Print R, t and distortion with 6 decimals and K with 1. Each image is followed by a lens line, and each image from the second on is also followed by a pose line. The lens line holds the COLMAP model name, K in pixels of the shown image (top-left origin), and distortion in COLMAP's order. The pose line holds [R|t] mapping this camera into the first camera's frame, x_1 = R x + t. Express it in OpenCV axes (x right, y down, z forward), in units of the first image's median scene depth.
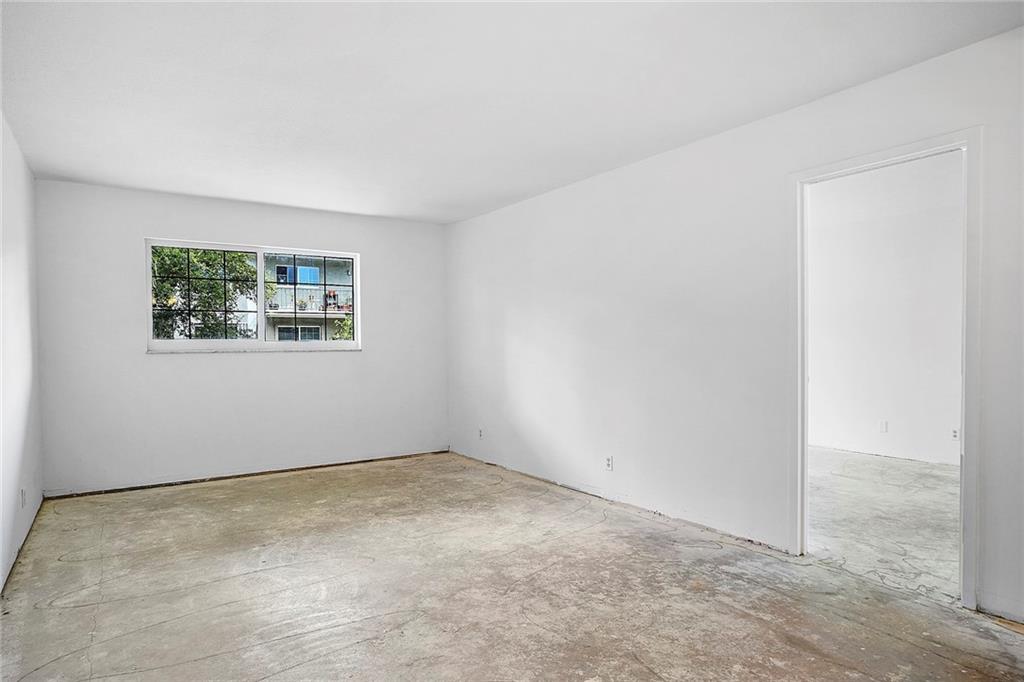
lens RADIAL K [[581.4, 0, 515.8], [0, 581.4, 367.0], [0, 0, 1]] dist [-0.023359, 0.008312]
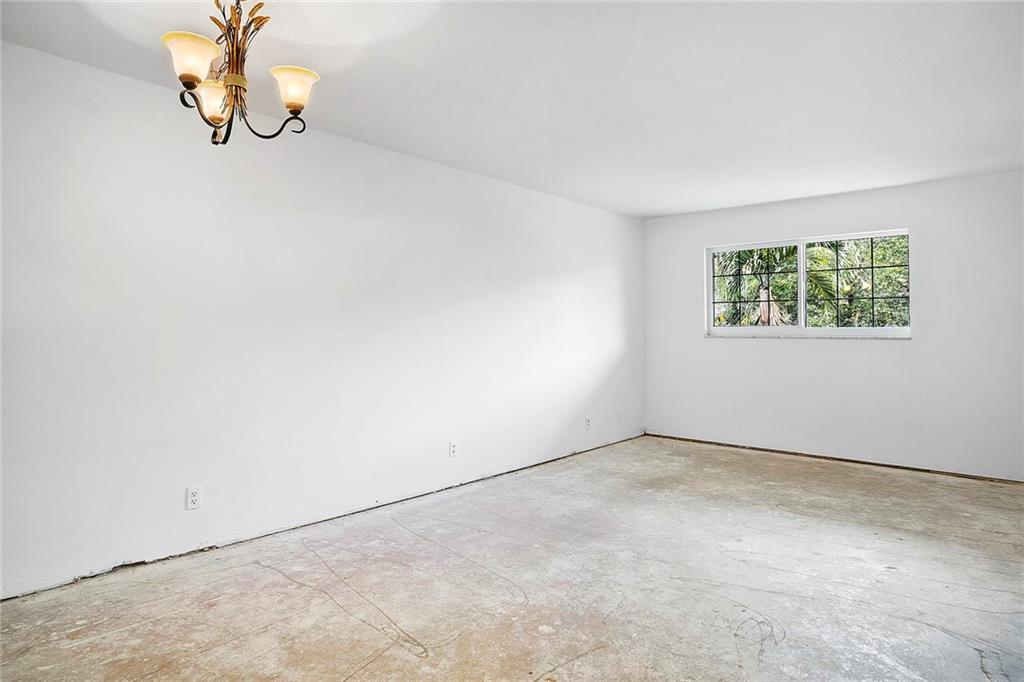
lens RADIAL K [[581.4, 0, 512.2], [0, 581.4, 334.3], [0, 0, 1]] dist [-0.023359, 0.008312]
pose [[0.262354, 0.012983, -0.964884, 0.562581], [-0.041554, 0.999134, 0.002145, -0.017424], [0.964077, 0.039532, 0.262666, 0.283589]]
